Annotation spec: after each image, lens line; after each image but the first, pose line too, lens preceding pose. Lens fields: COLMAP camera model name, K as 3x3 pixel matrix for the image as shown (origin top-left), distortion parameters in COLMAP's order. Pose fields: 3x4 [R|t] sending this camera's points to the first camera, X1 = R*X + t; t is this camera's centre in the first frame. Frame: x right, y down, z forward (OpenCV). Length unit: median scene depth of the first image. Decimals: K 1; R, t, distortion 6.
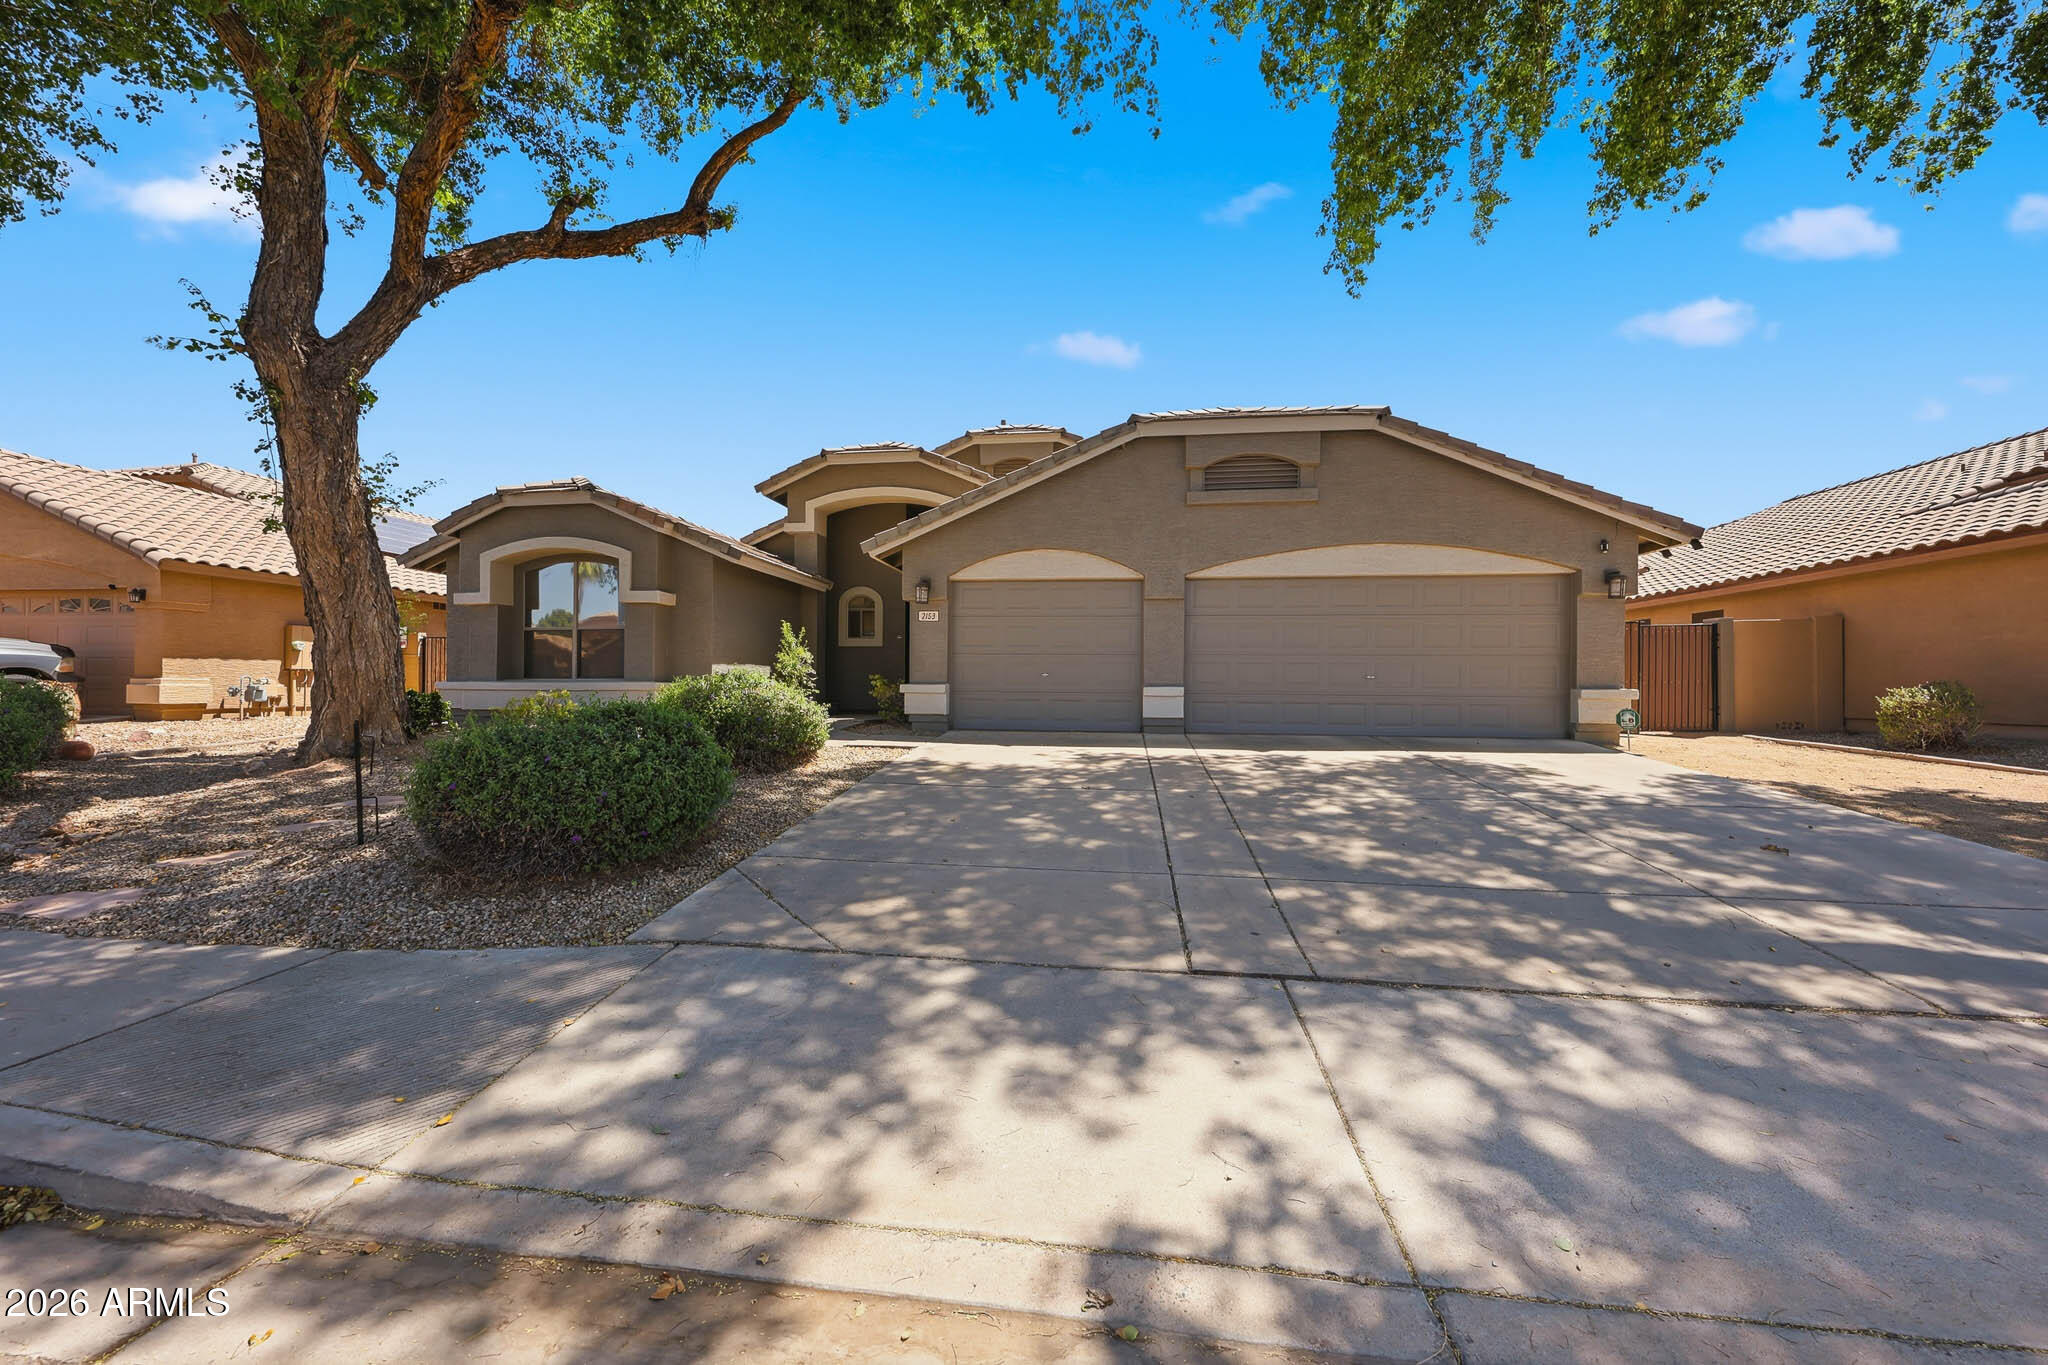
lens RADIAL K [[792.2, 0, 1023.0], [0, 792.2, 677.1], [0, 0, 1]] dist [-0.000335, -0.000885]
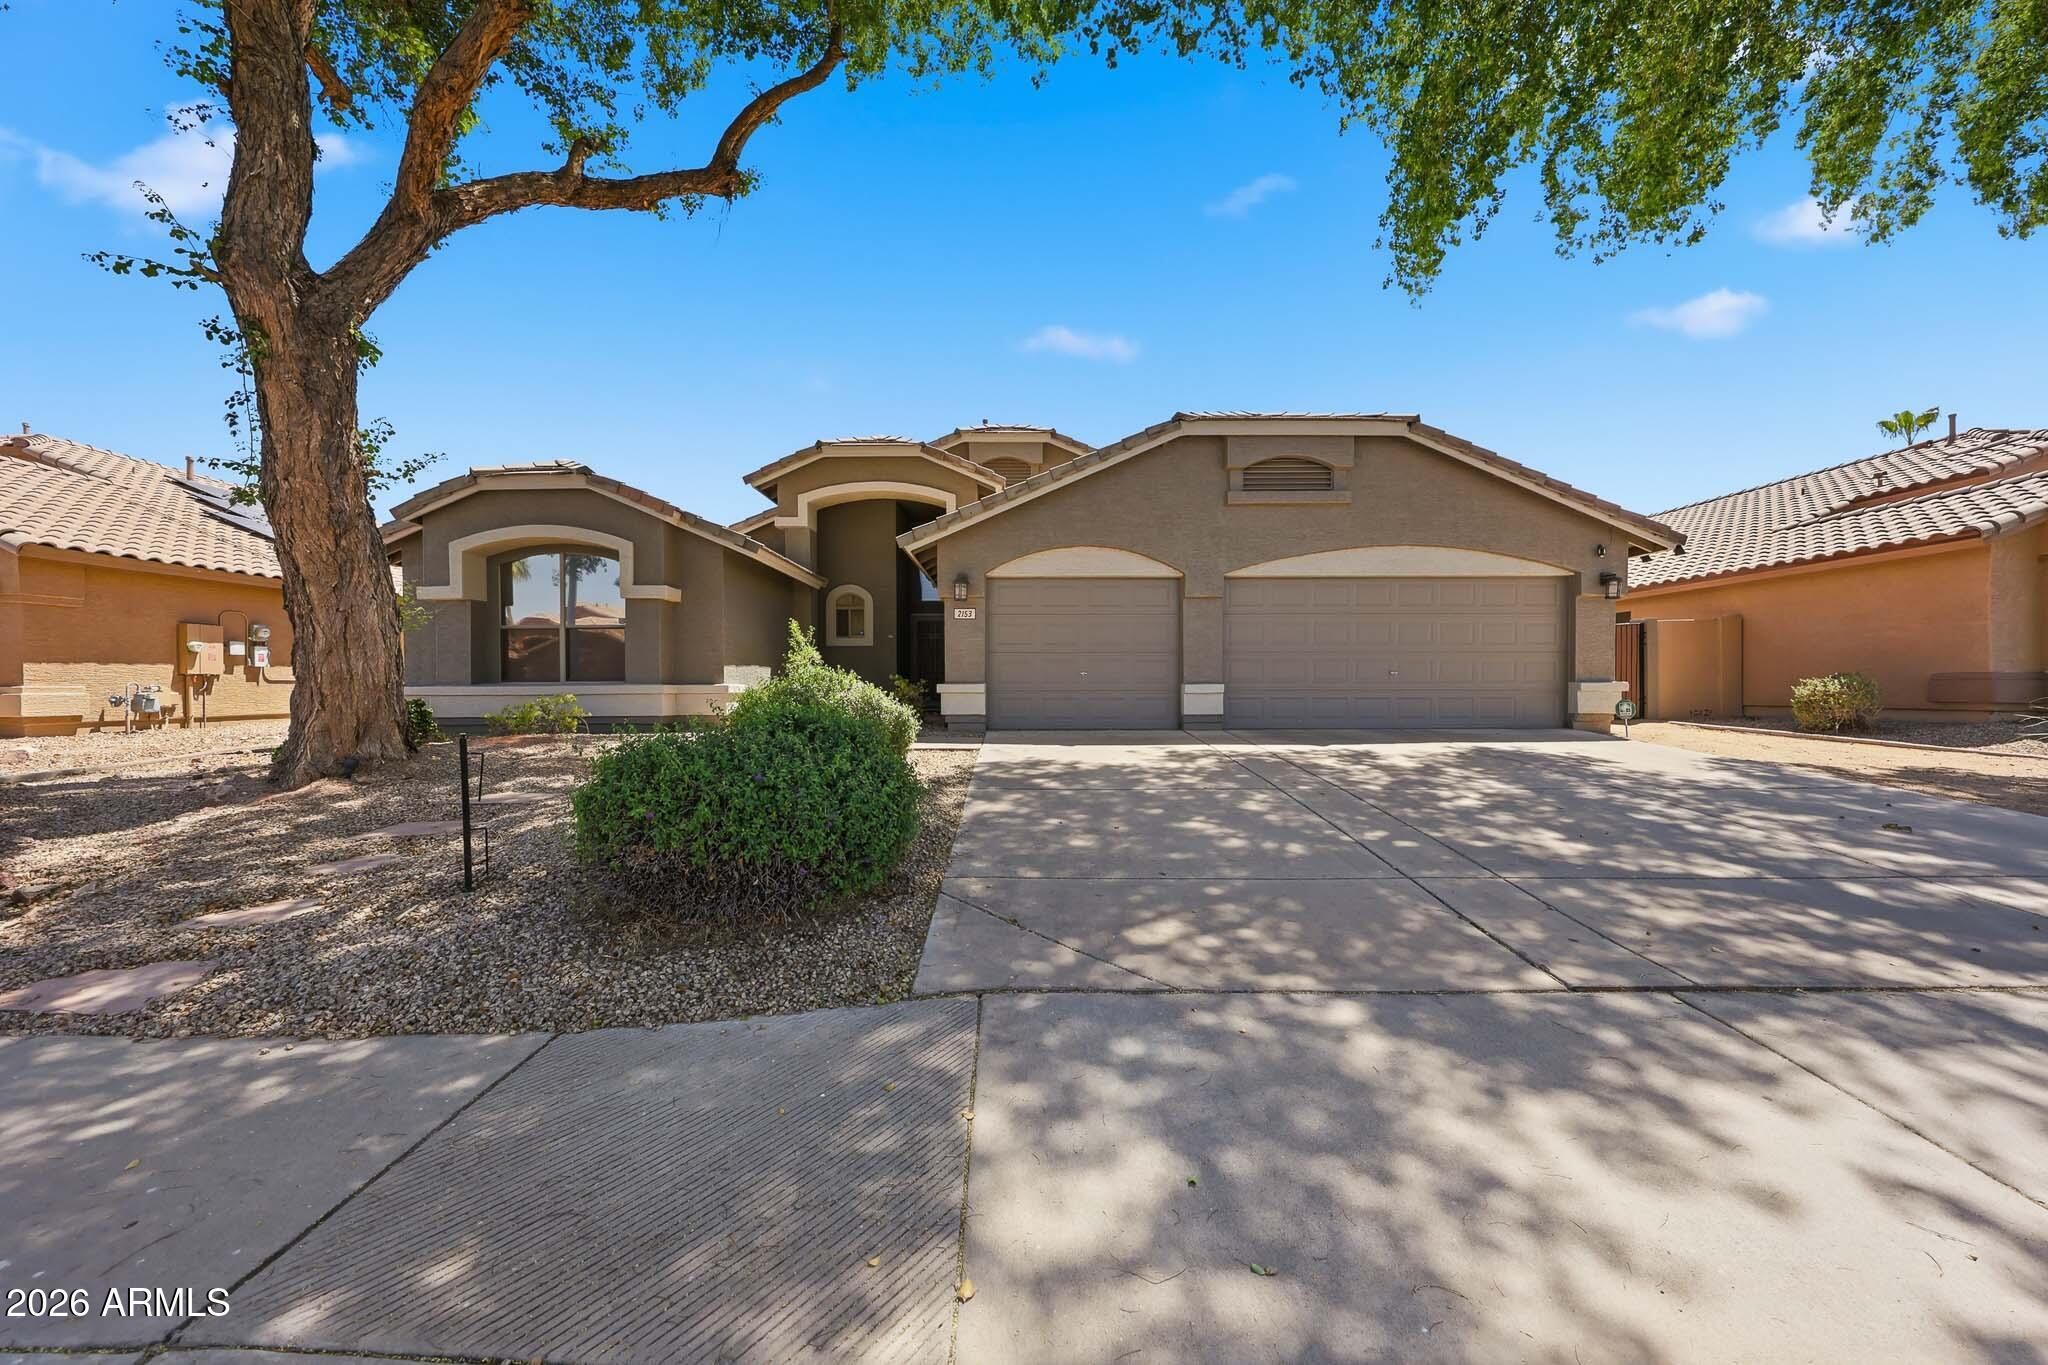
lens RADIAL K [[754.1, 0, 1026.0], [0, 754.1, 686.5], [0, 0, 1]] dist [-0.002796, -0.000220]
pose [[0.989555, -0.010689, 0.143759, -0.208535], [0.008764, 0.999863, 0.014019, 0.000007], [-0.143889, -0.012613, 0.989513, 0.085410]]
